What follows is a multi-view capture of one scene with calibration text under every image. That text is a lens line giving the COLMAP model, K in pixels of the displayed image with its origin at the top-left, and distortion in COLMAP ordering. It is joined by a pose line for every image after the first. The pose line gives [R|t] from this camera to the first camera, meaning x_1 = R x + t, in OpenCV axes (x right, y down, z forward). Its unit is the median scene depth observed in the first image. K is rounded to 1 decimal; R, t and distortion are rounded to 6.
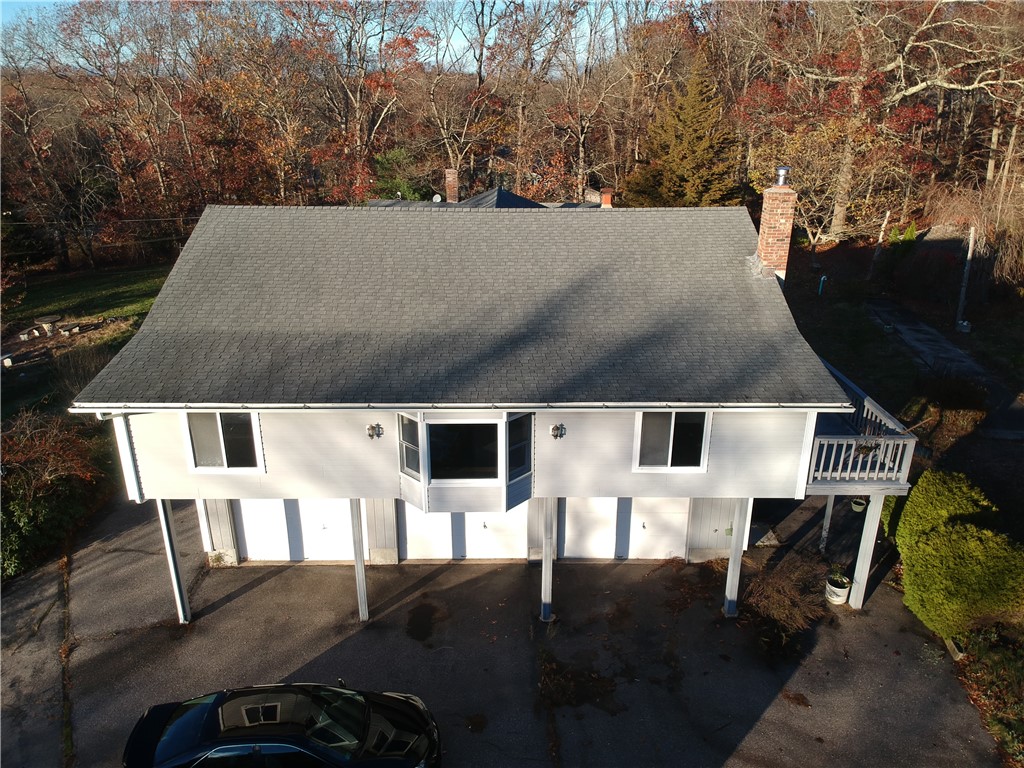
lens RADIAL K [[761.7, 0, 512.0], [0, 761.7, 384.0], [0, 0, 1]] dist [0.026564, -0.002394]
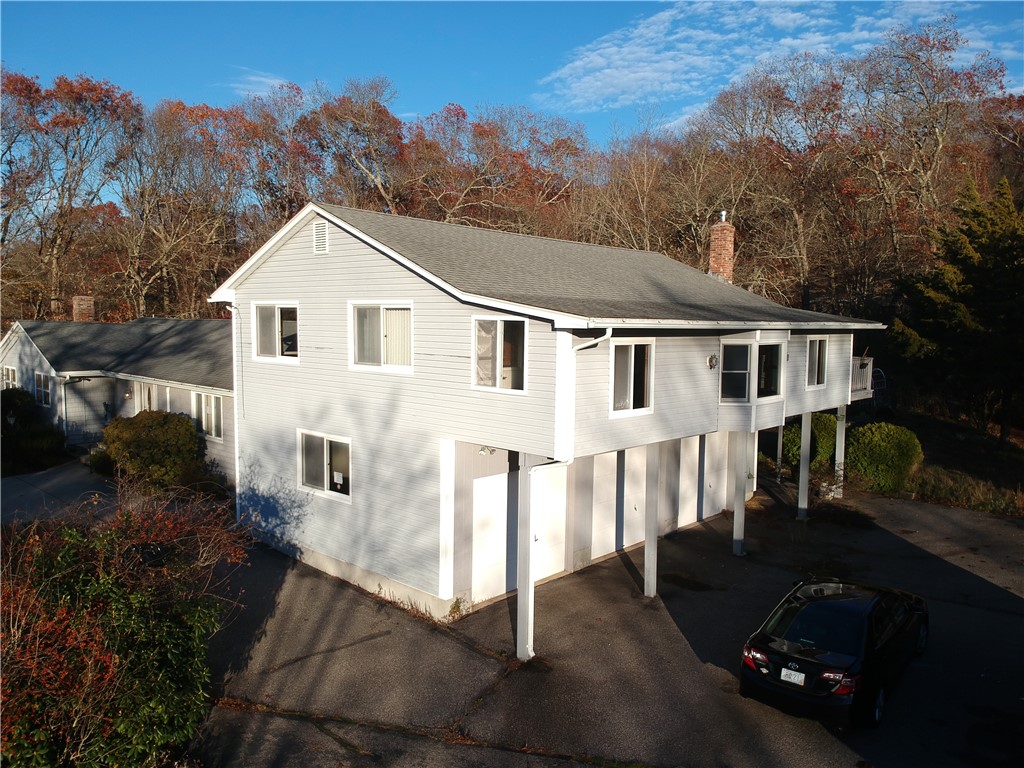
lens RADIAL K [[761.7, 0, 512.0], [0, 761.7, 384.0], [0, 0, 1]] dist [0.026564, -0.002394]
pose [[0.671121, -0.046972, 0.739858, -1.001957], [0.252954, 0.952608, -0.168974, 0.175114], [-0.696858, 0.300552, 0.651197, 0.430356]]
